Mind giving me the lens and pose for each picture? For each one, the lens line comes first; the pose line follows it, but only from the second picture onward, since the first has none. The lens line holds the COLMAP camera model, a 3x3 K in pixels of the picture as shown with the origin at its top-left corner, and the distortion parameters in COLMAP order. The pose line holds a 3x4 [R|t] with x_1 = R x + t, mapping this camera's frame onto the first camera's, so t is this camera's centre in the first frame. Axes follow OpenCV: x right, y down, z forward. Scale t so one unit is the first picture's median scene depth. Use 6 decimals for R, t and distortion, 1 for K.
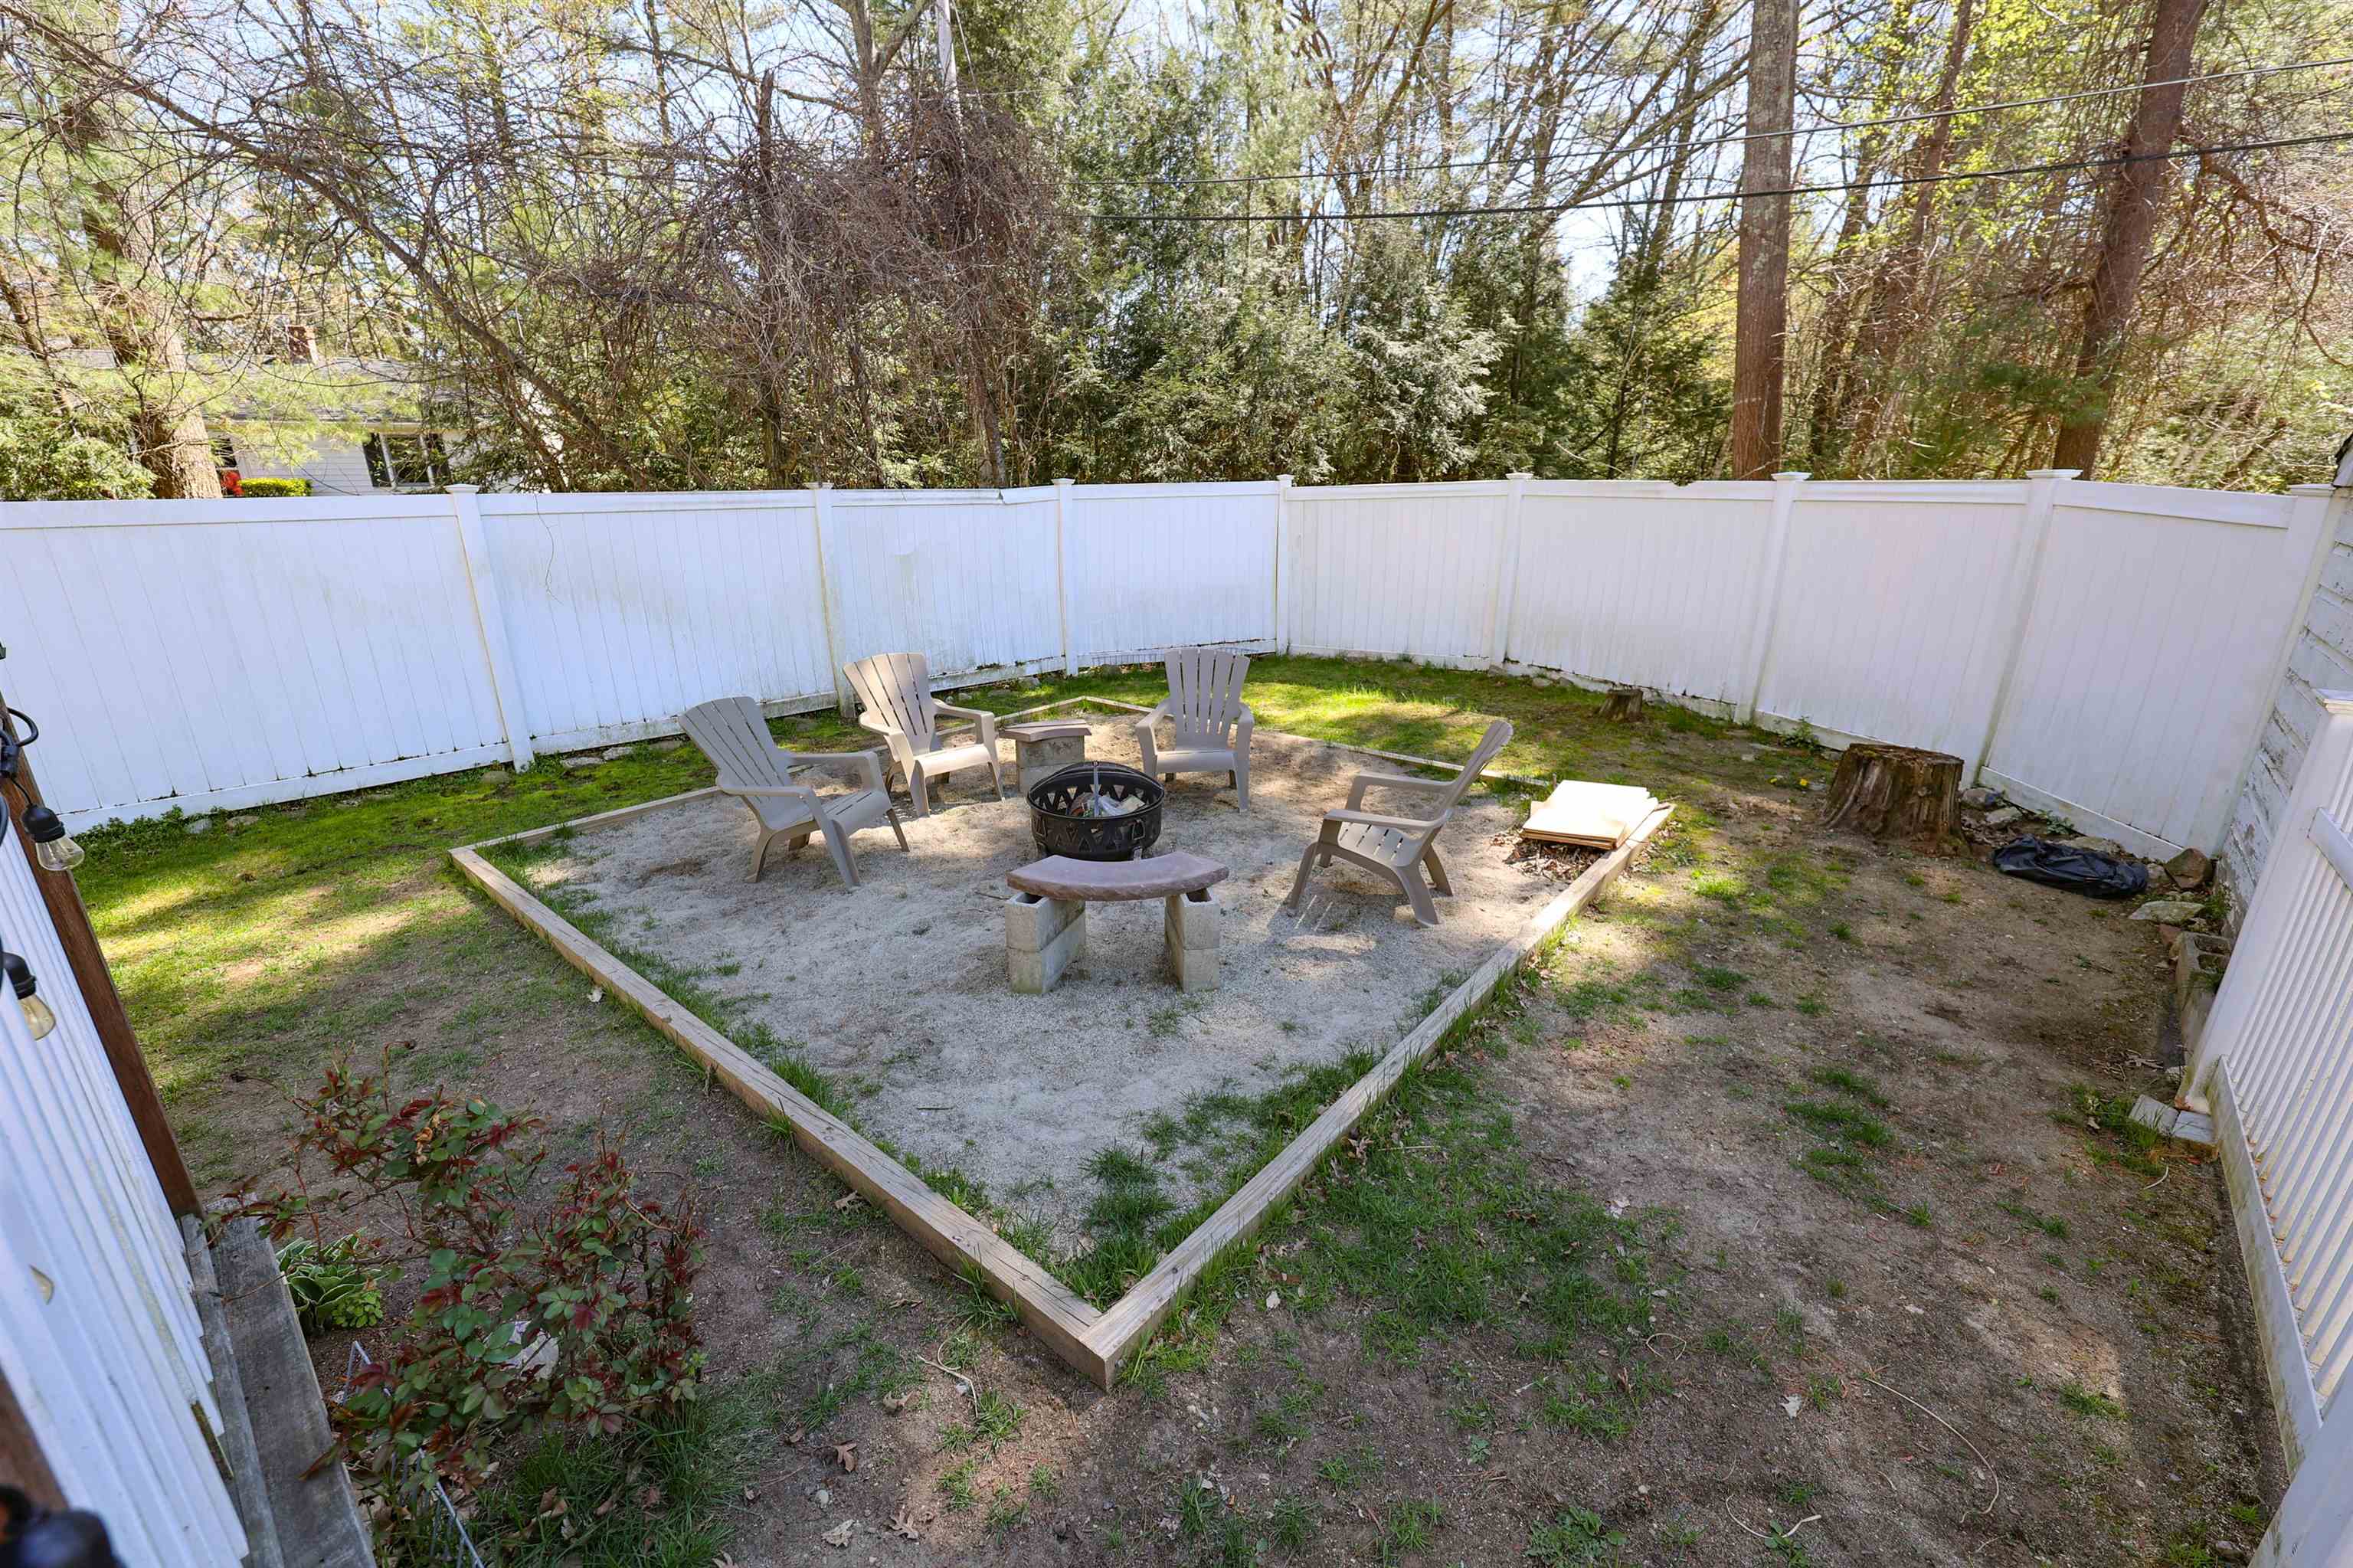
lens RADIAL K [[951.1, 0, 1176.1], [0, 951.1, 792.2], [0, 0, 1]] dist [-0.002215, 0.000248]
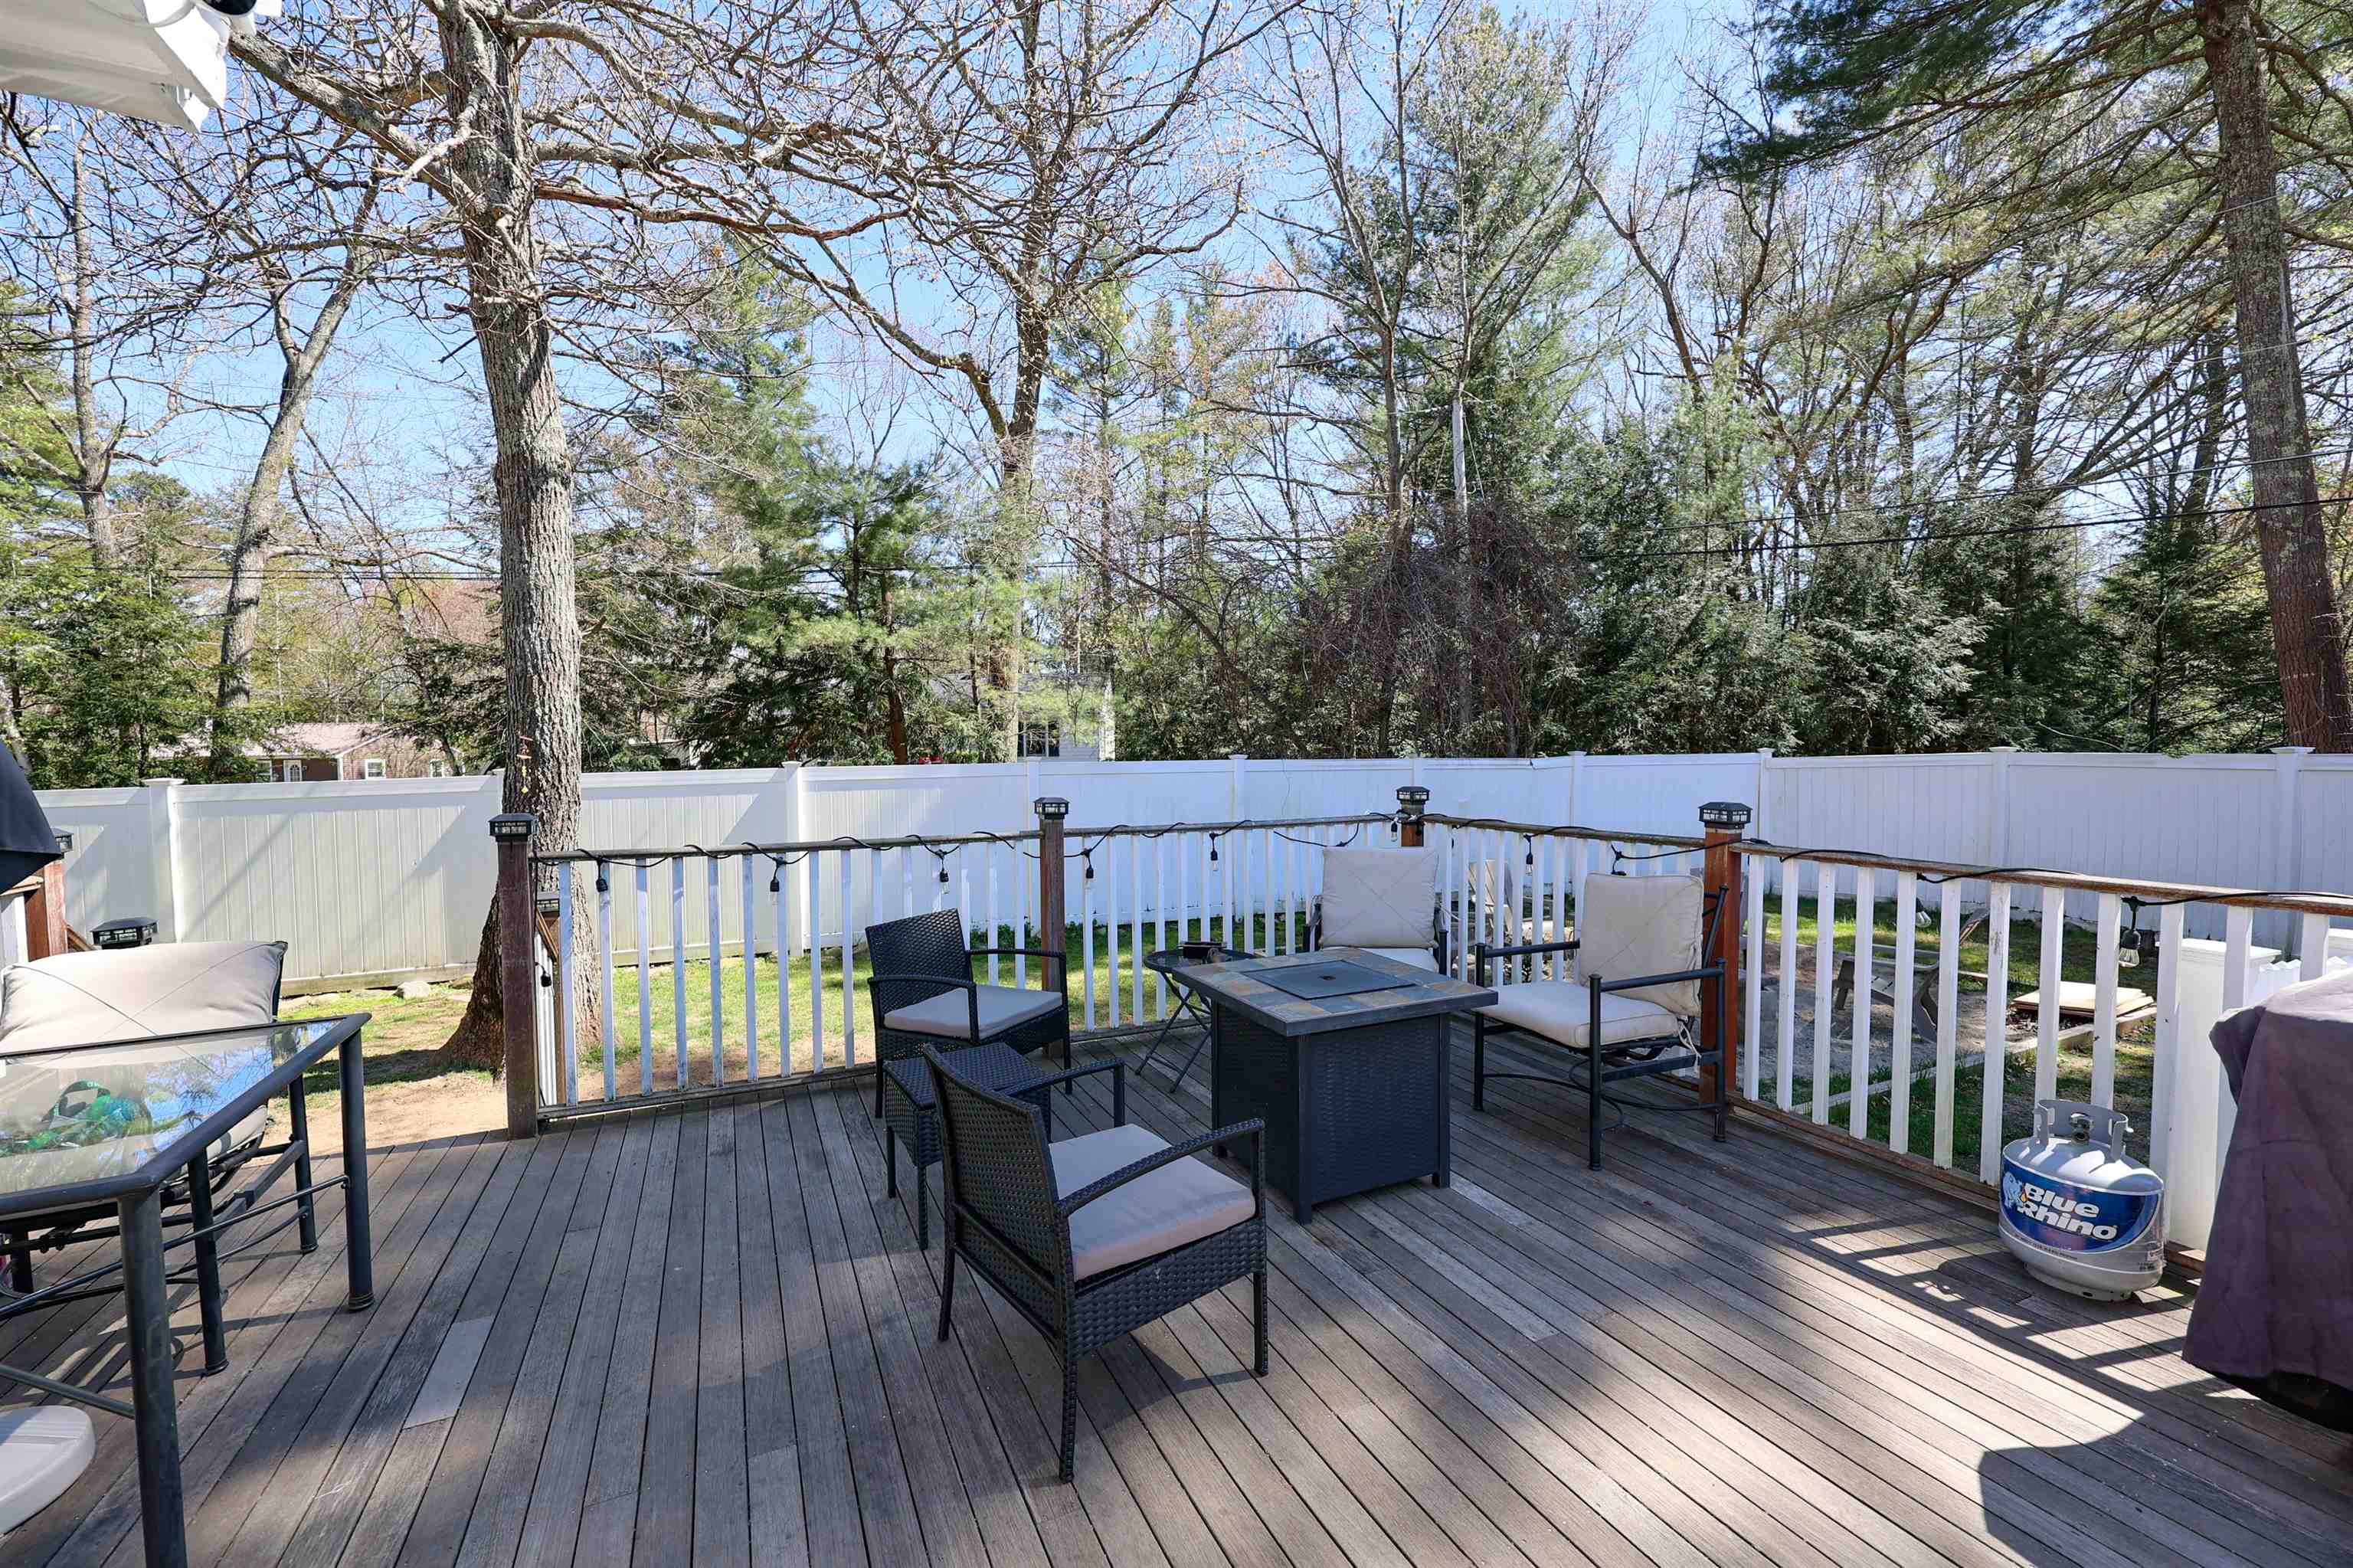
lens RADIAL K [[951.1, 0, 1166.1], [0, 951.1, 788.0], [0, 0, 1]] dist [-0.002215, 0.000248]
pose [[0.915131, 0.014800, -0.402886, -0.057071], [-0.125166, 0.960374, -0.249028, 0.068910], [0.383235, 0.278321, 0.880720, -0.211615]]
